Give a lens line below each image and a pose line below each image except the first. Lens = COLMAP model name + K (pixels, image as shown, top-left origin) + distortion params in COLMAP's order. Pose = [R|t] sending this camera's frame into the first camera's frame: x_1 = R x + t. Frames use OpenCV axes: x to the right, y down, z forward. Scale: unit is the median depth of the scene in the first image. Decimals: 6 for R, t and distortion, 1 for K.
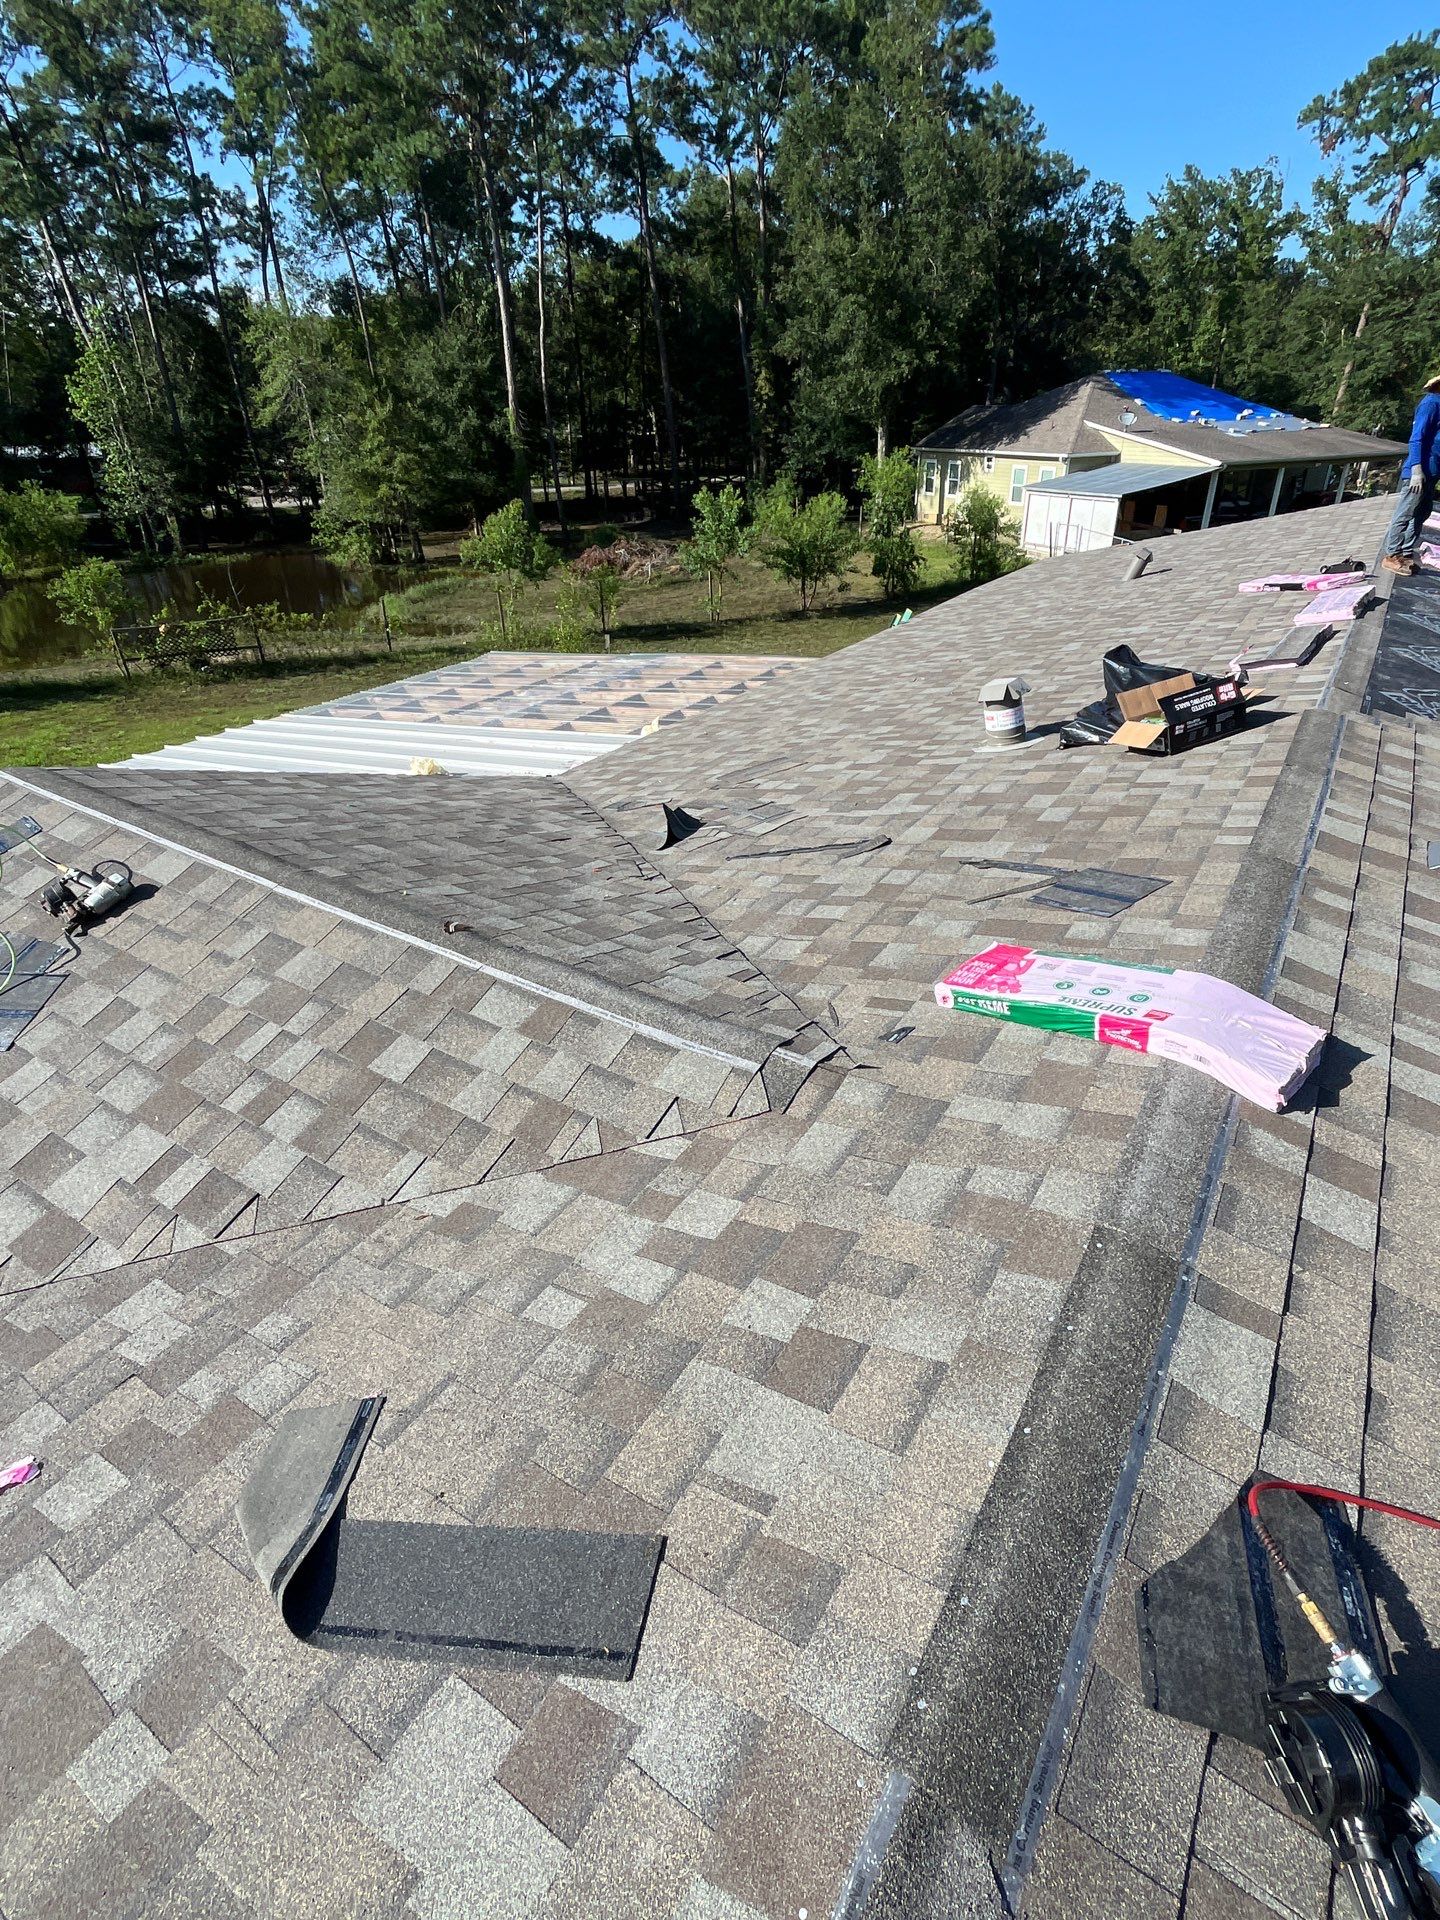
lens RADIAL K [[975.2, 0, 707.1], [0, 975.2, 943.9], [0, 0, 1]] dist [-0.000442, -0.000403]
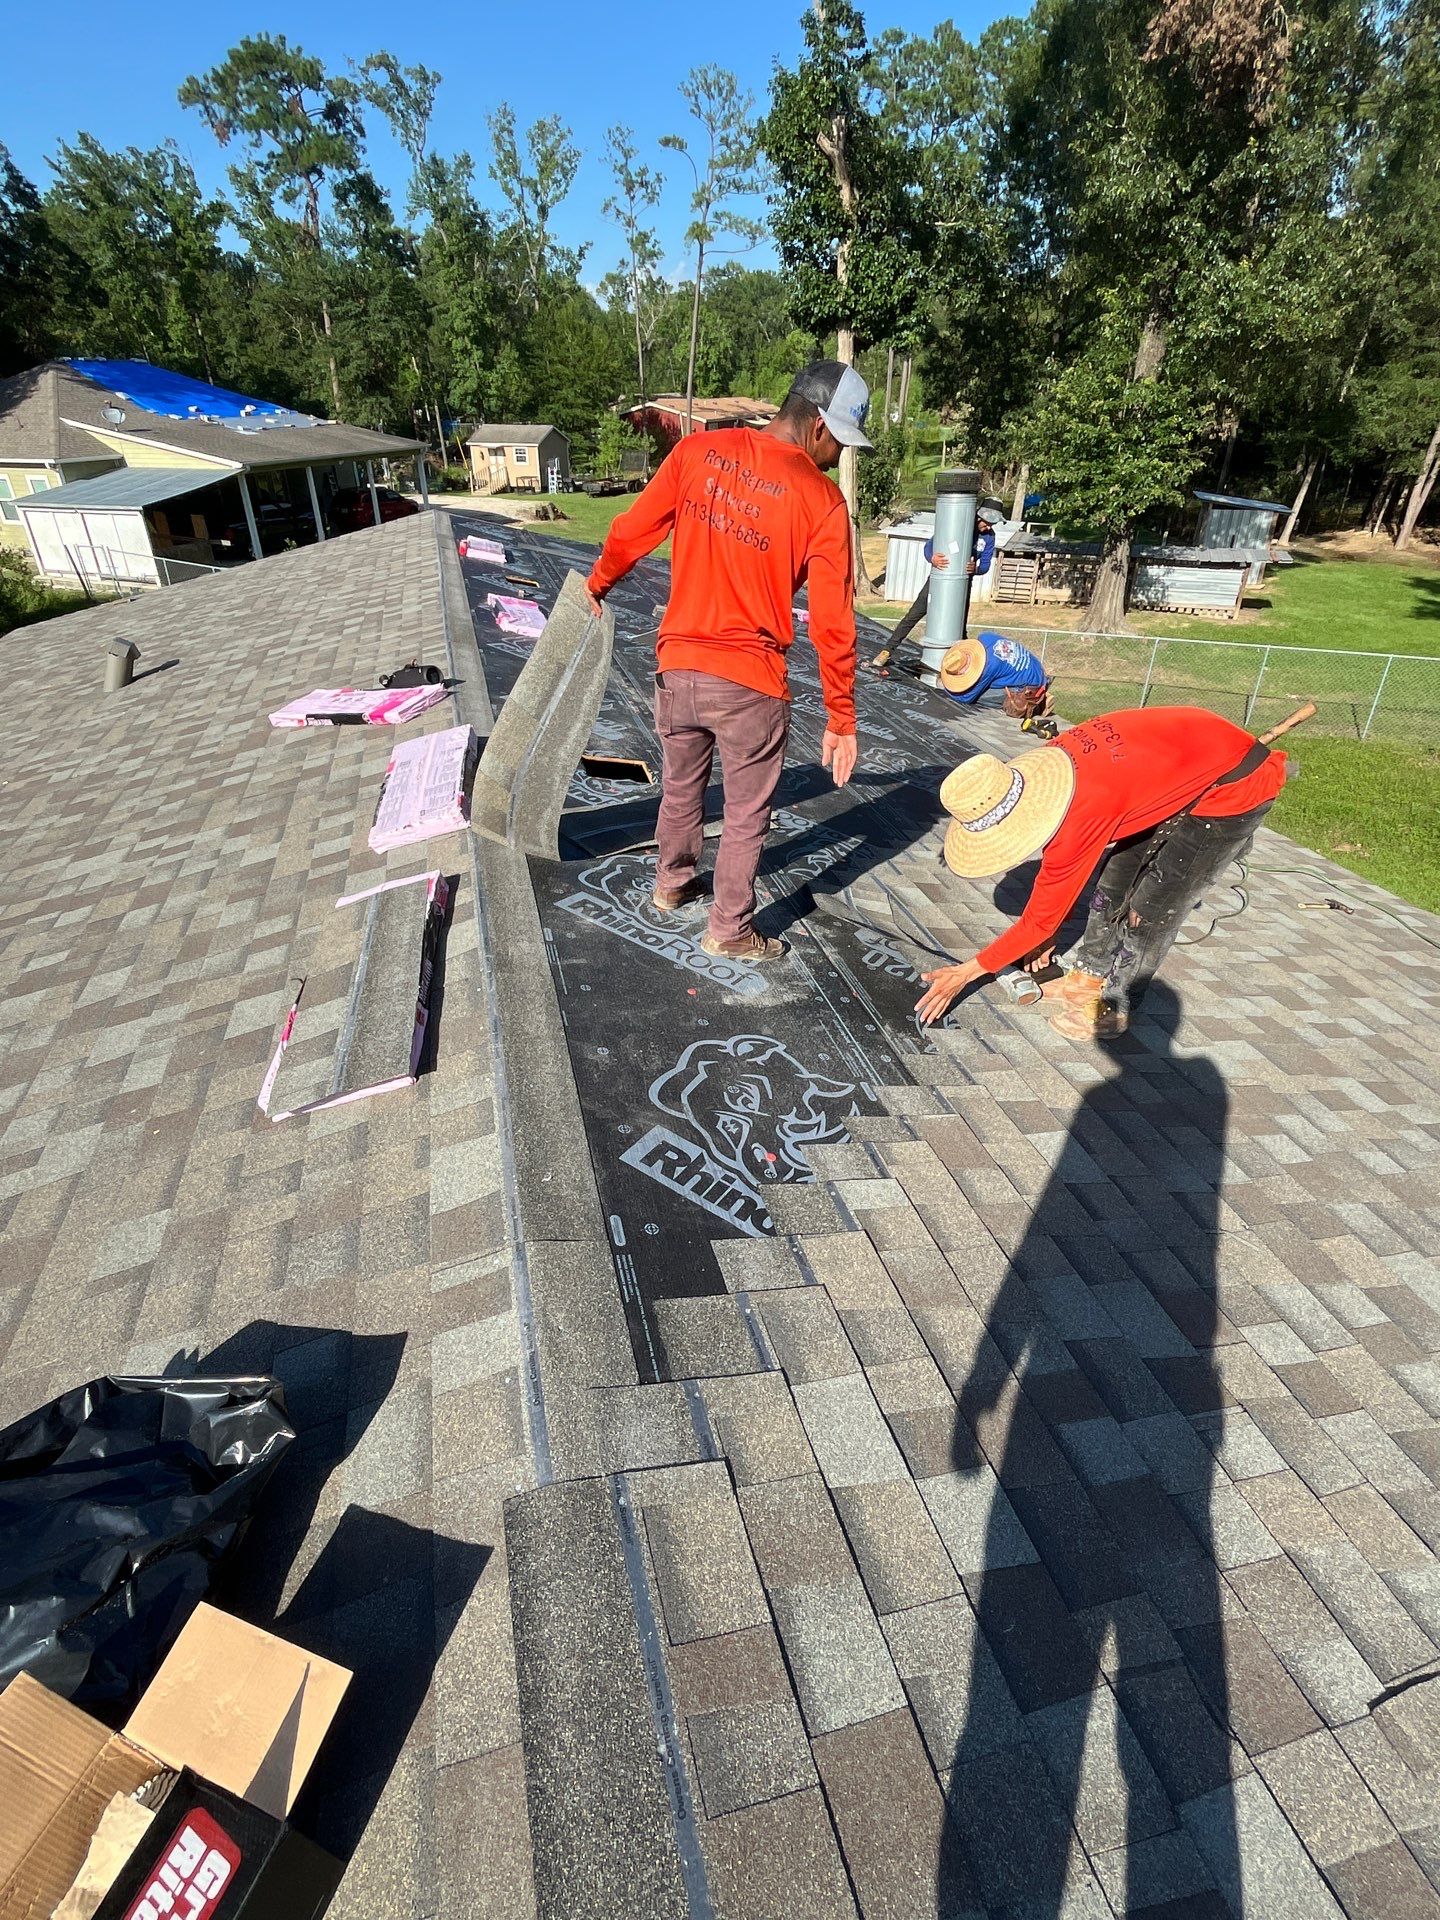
lens RADIAL K [[996.1, 0, 713.8], [0, 996.1, 951.0], [0, 0, 1]] dist [-0.001808, 0.002032]
pose [[0.672916, -0.349892, 0.651736, 0.048932], [0.348784, 0.927050, 0.137579, -0.038953], [-0.652330, 0.134736, 0.745863, 0.067191]]
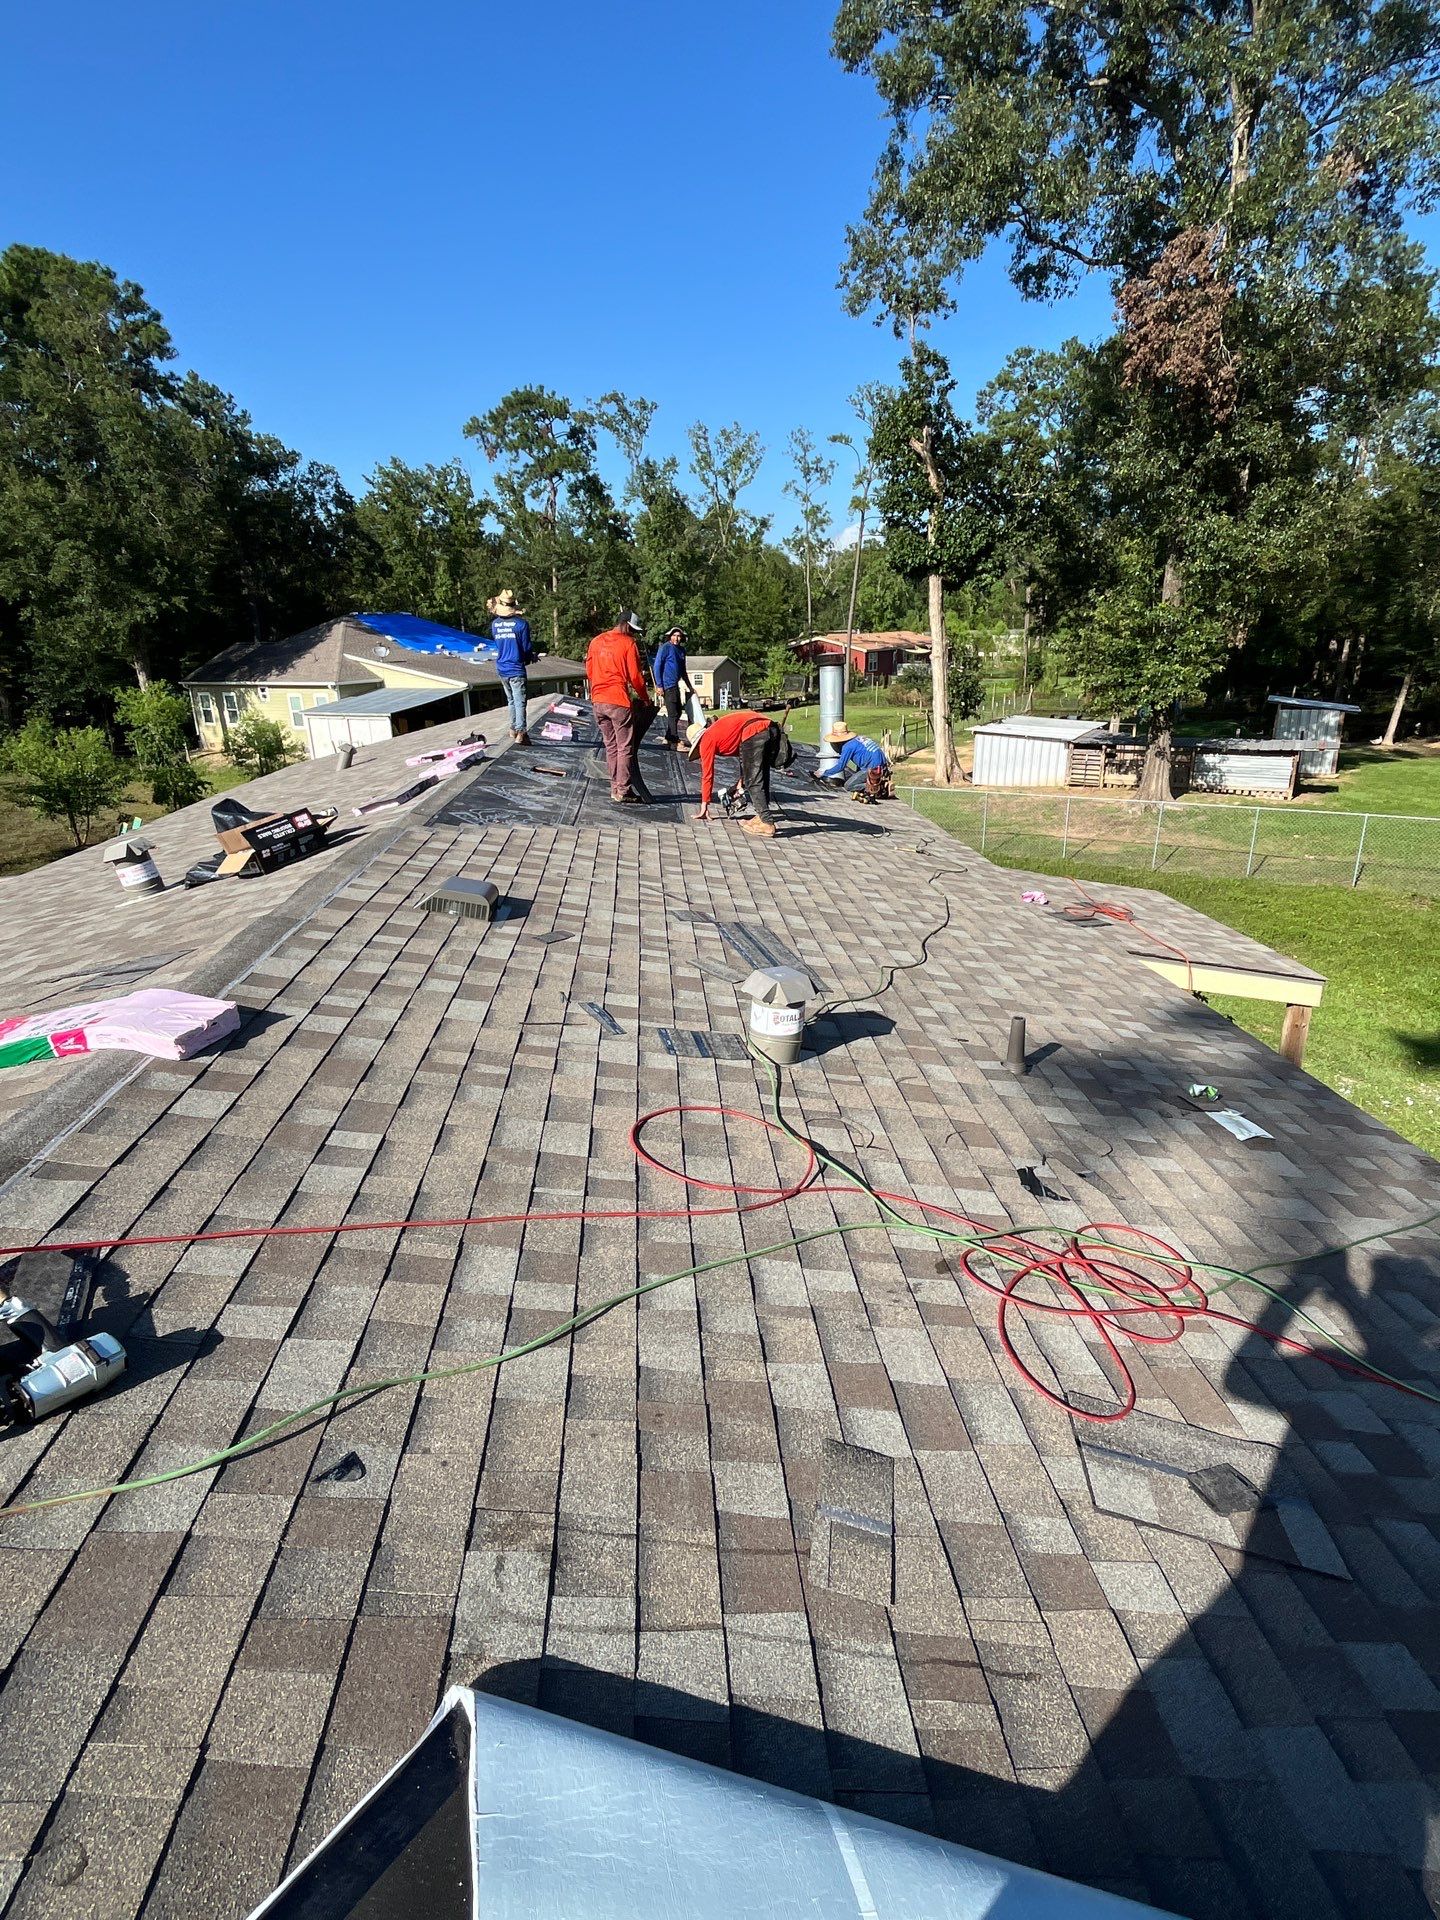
lens RADIAL K [[975.2, 0, 707.1], [0, 975.2, 943.9], [0, 0, 1]] dist [-0.000442, -0.000403]
pose [[0.796533, -0.186962, 0.574962, 0.017911], [0.301230, 0.947268, -0.109287, 0.016555], [-0.524210, 0.260246, 0.810849, -0.021932]]
